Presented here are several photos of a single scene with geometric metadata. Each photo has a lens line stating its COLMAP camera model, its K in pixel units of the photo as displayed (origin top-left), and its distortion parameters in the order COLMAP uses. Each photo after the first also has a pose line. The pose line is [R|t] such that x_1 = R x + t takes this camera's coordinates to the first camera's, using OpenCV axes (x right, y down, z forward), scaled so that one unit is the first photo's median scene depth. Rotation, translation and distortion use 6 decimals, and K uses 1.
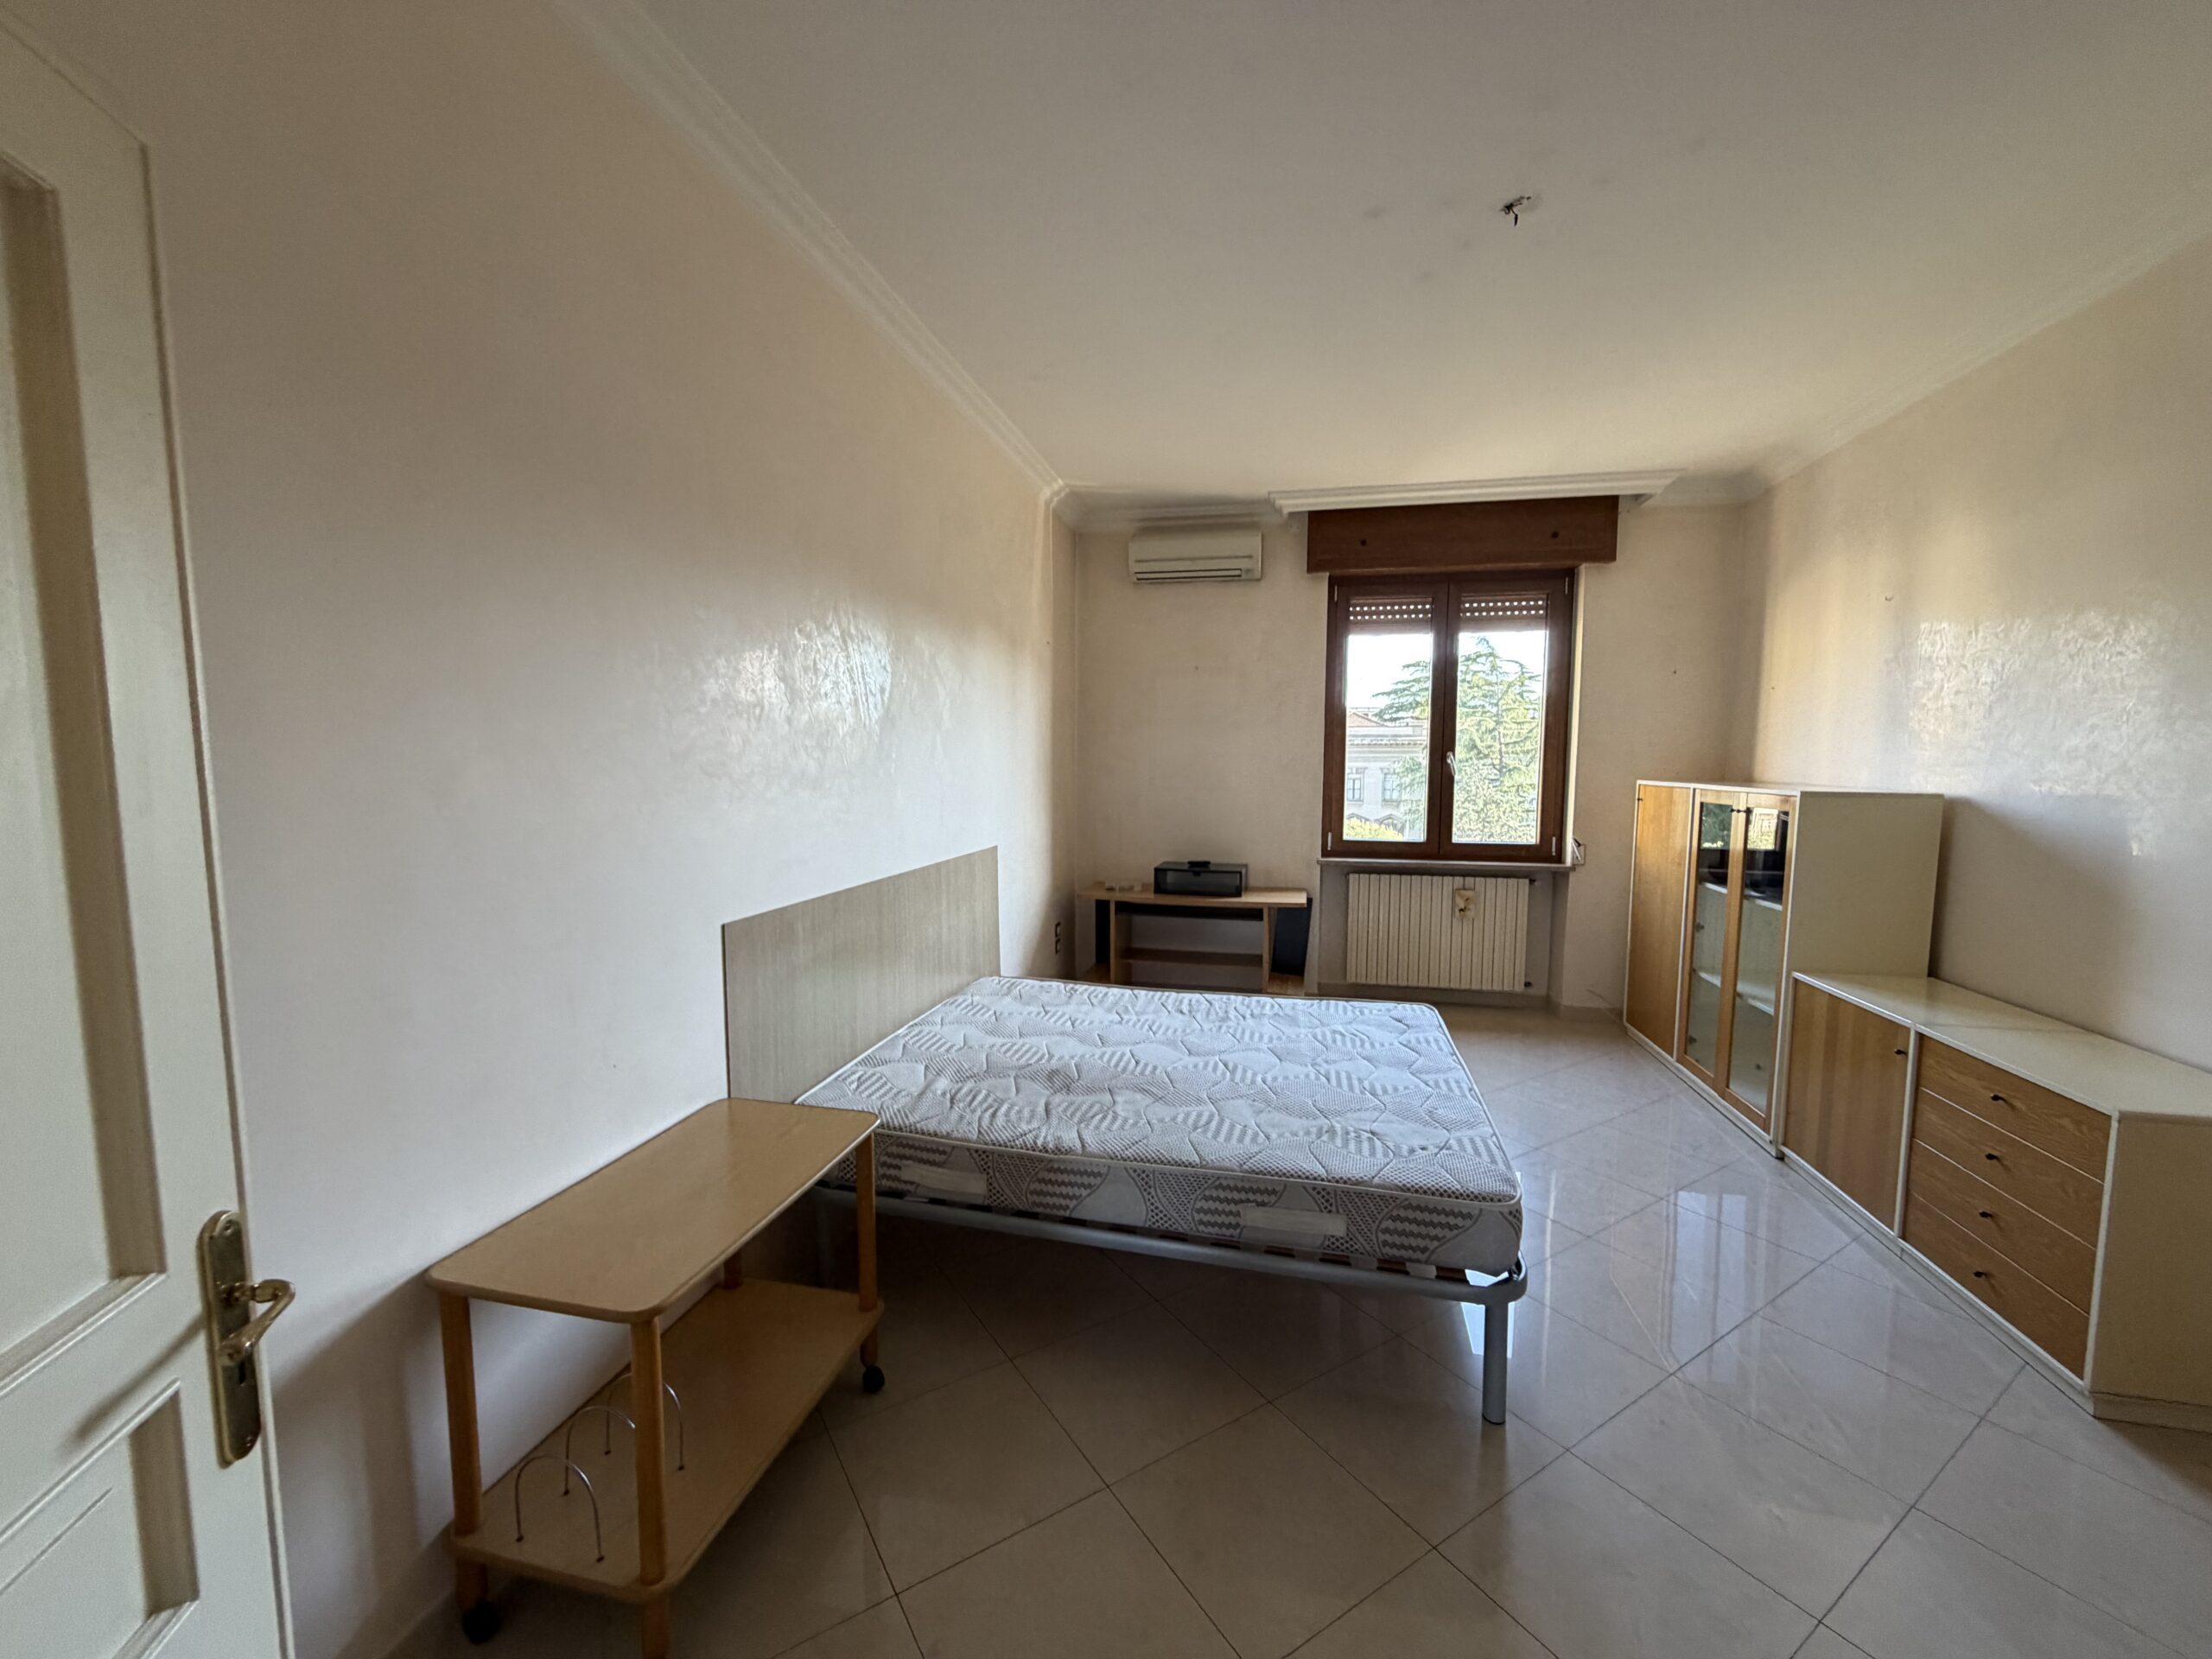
lens RADIAL K [[883.5, 0, 1099.4], [0, 883.5, 832.0], [0, 0, 1]] dist [-0.001006, 0.000100]
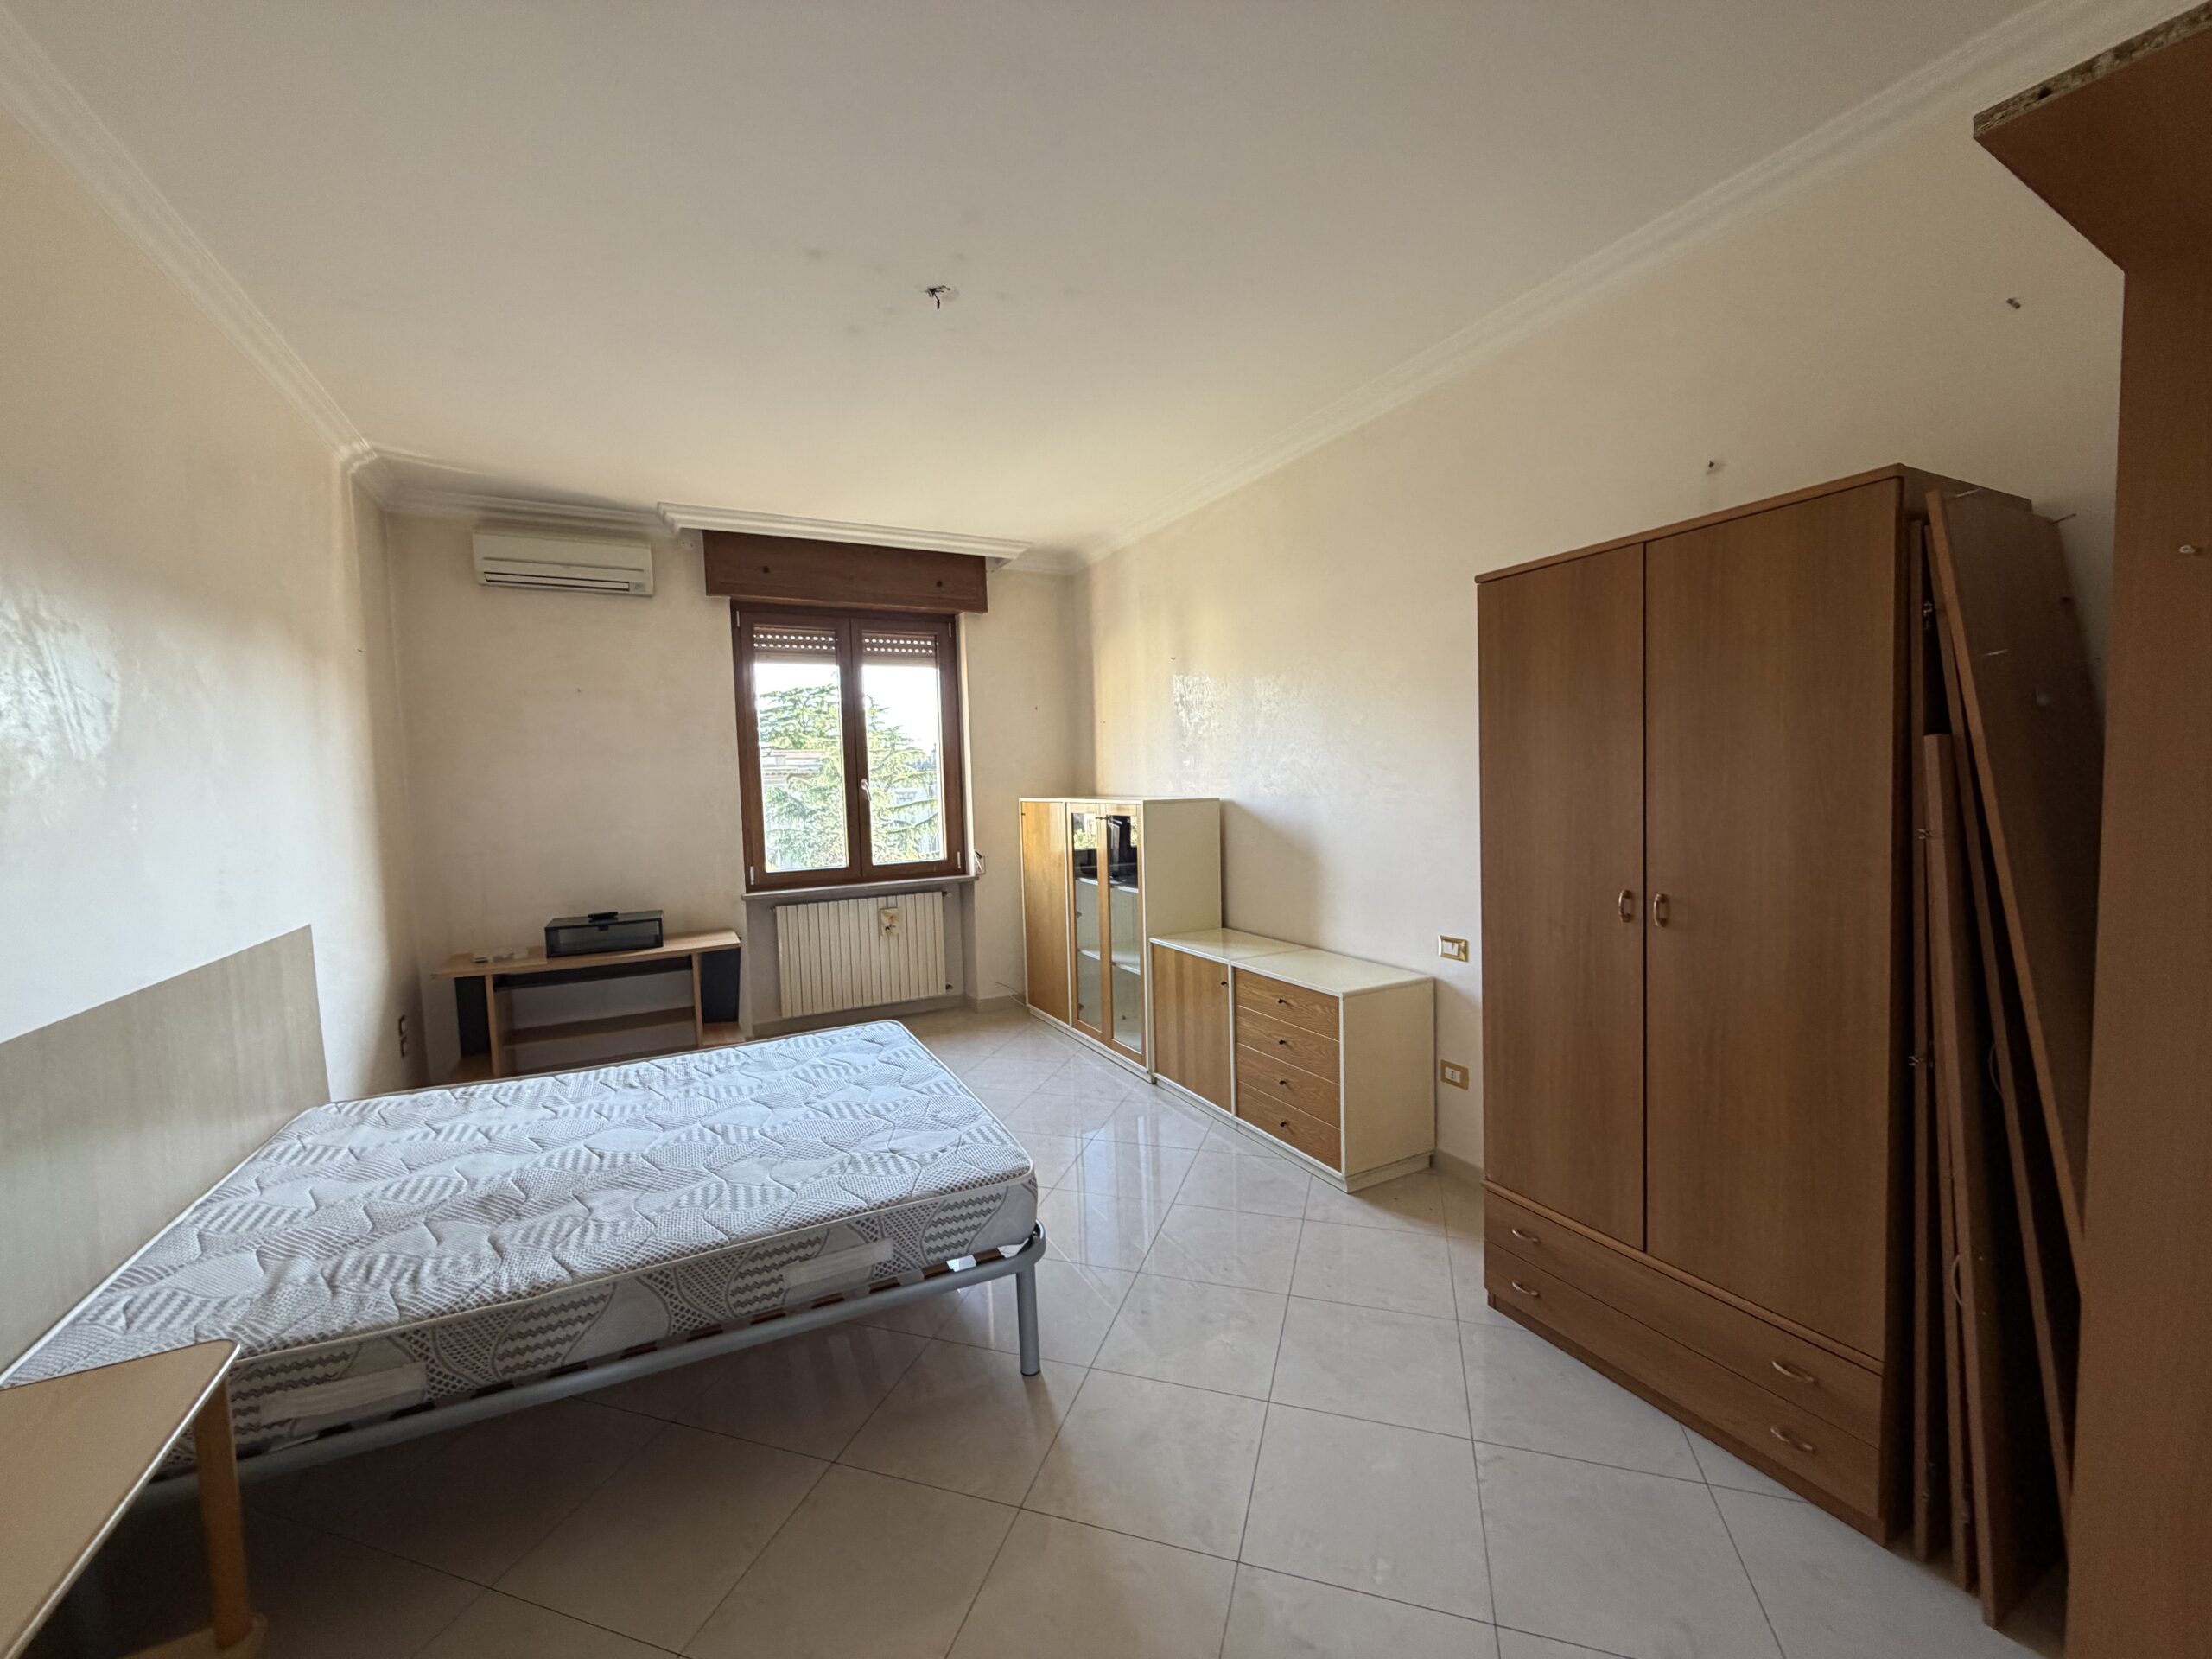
lens RADIAL K [[883.5, 0, 1105.7], [0, 883.5, 831.5], [0, 0, 1]] dist [-0.001006, 0.000100]
pose [[0.766196, -0.066299, 0.639178, -0.088309], [0.087966, 0.996121, -0.002124, -0.002132], [-0.636558, 0.057853, 0.769056, 0.025872]]
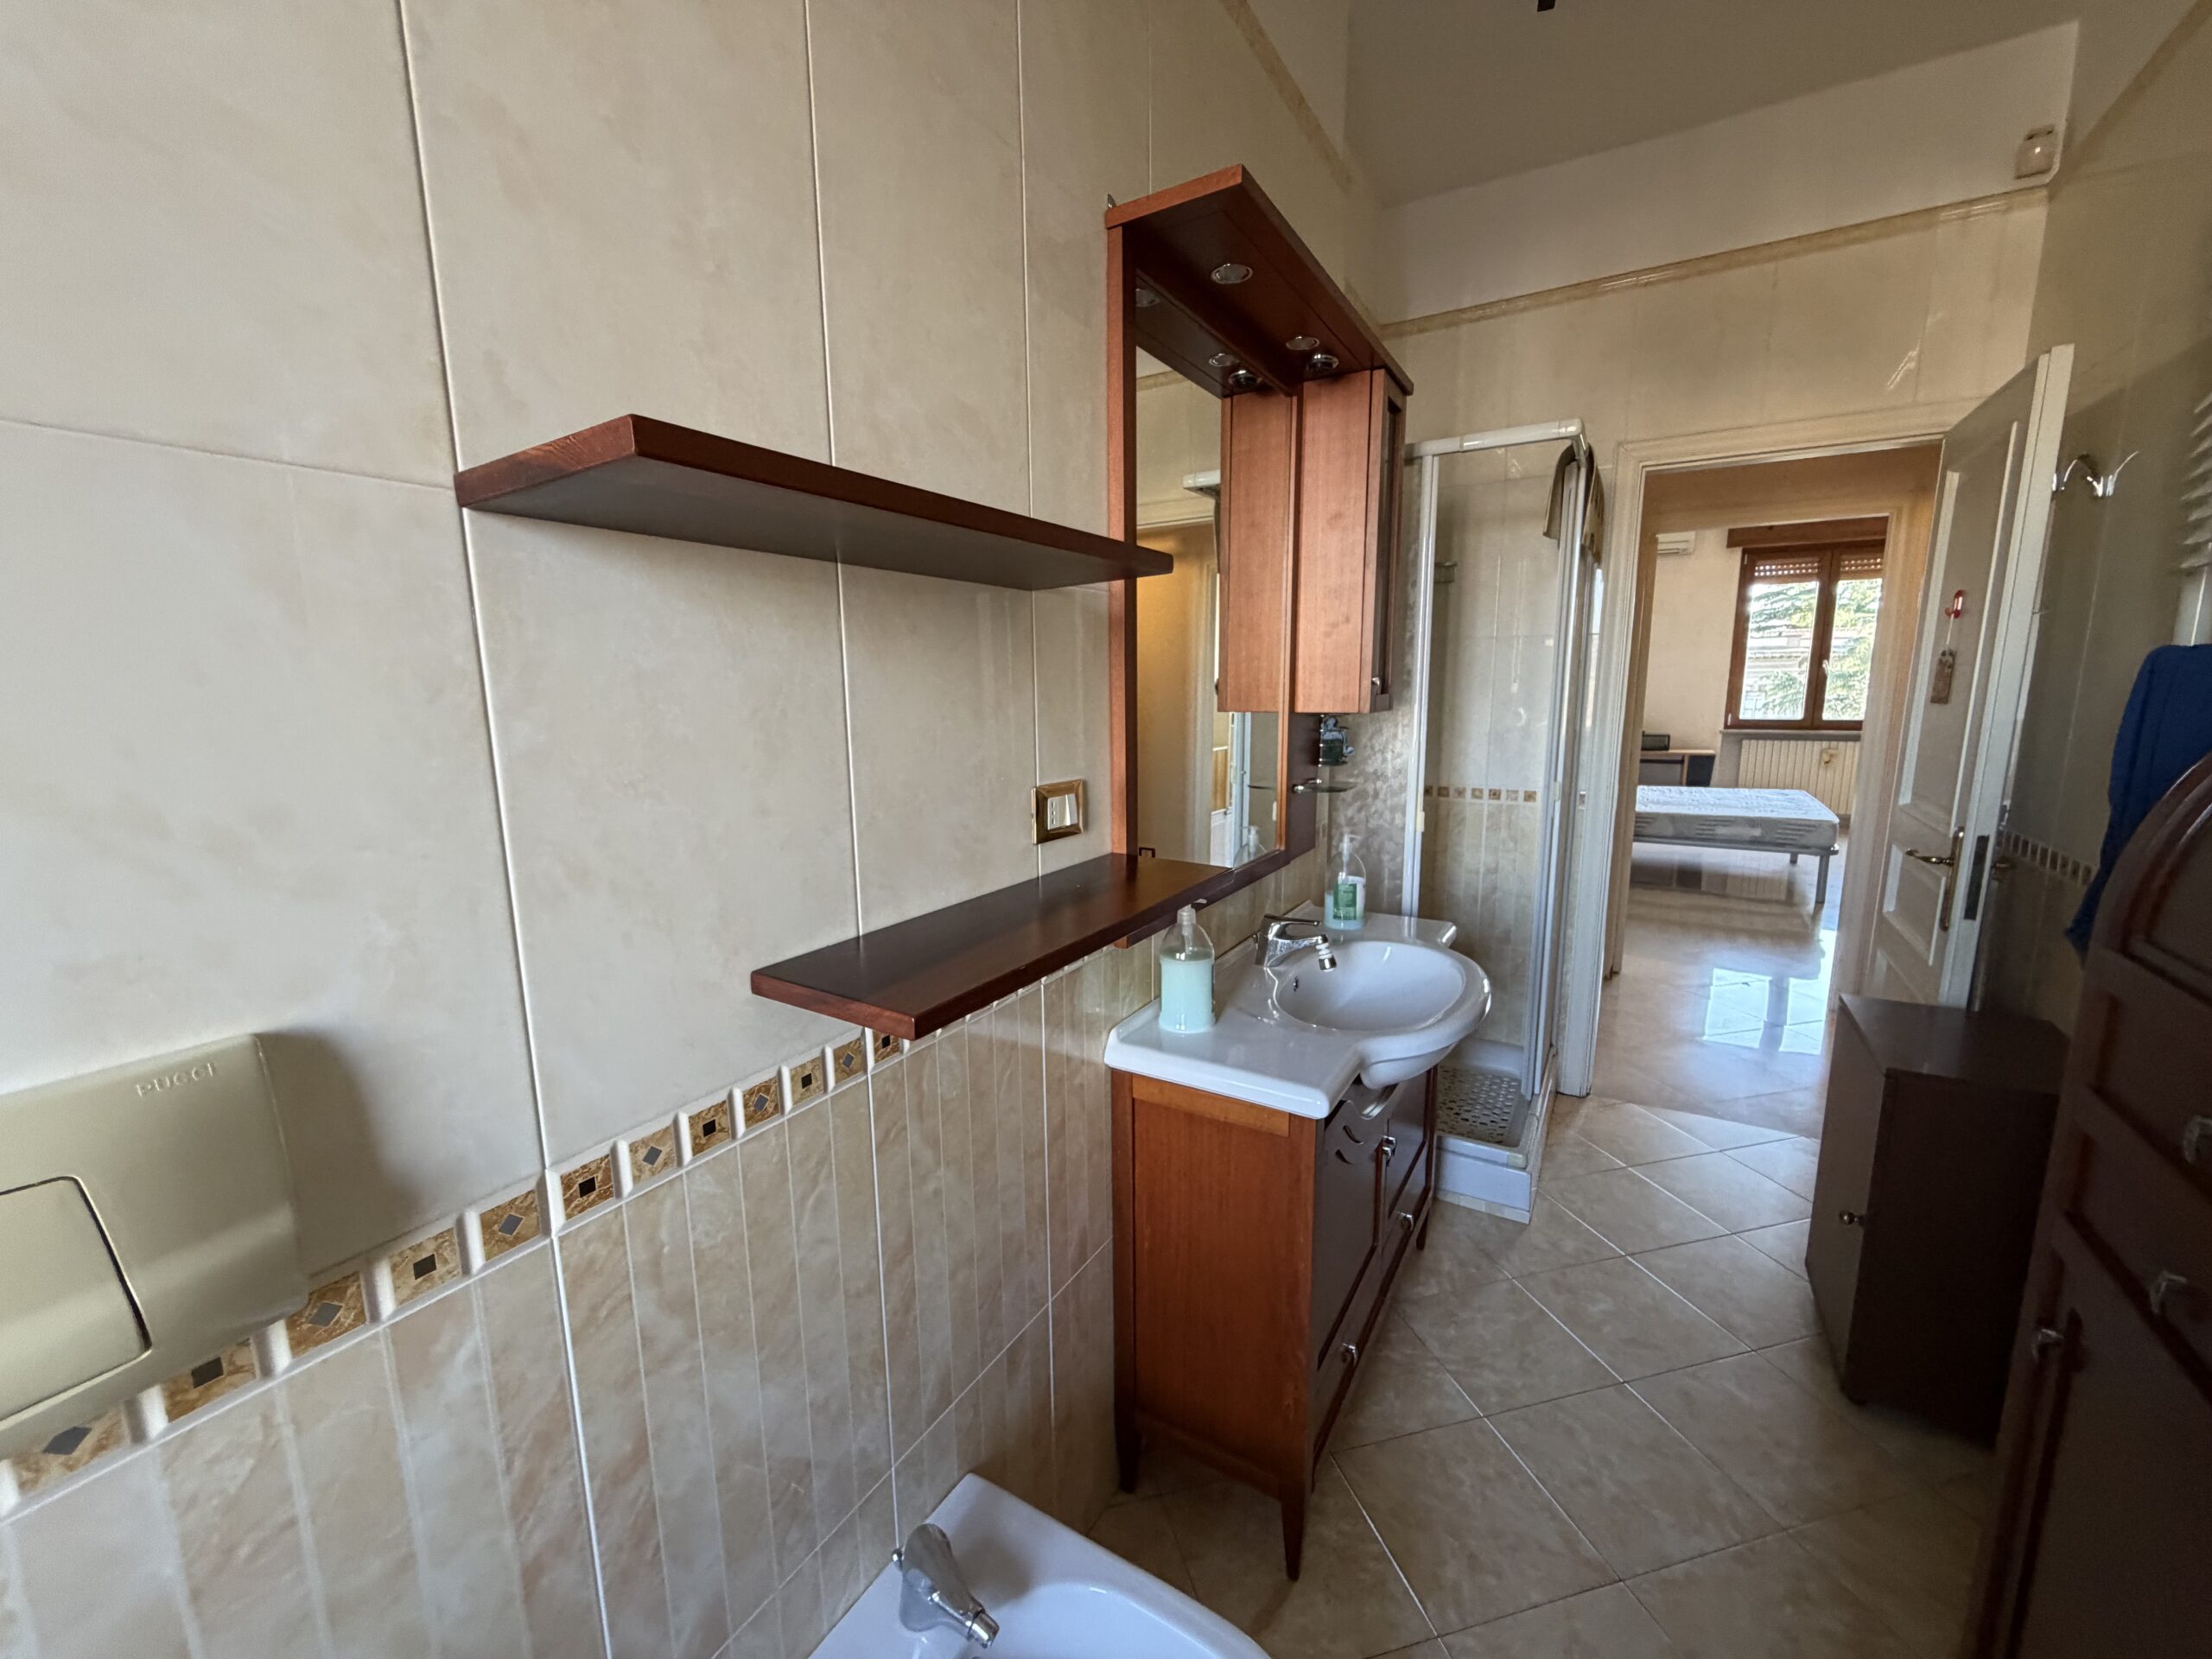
lens RADIAL K [[883.5, 0, 1110.6], [0, 883.5, 828.1], [0, 0, 1]] dist [-0.001006, 0.000100]
pose [[0.953515, 0.034445, -0.299370, -0.500140], [-0.010362, 0.996606, 0.081667, 0.138771], [0.301167, -0.074768, 0.950636, -1.342148]]
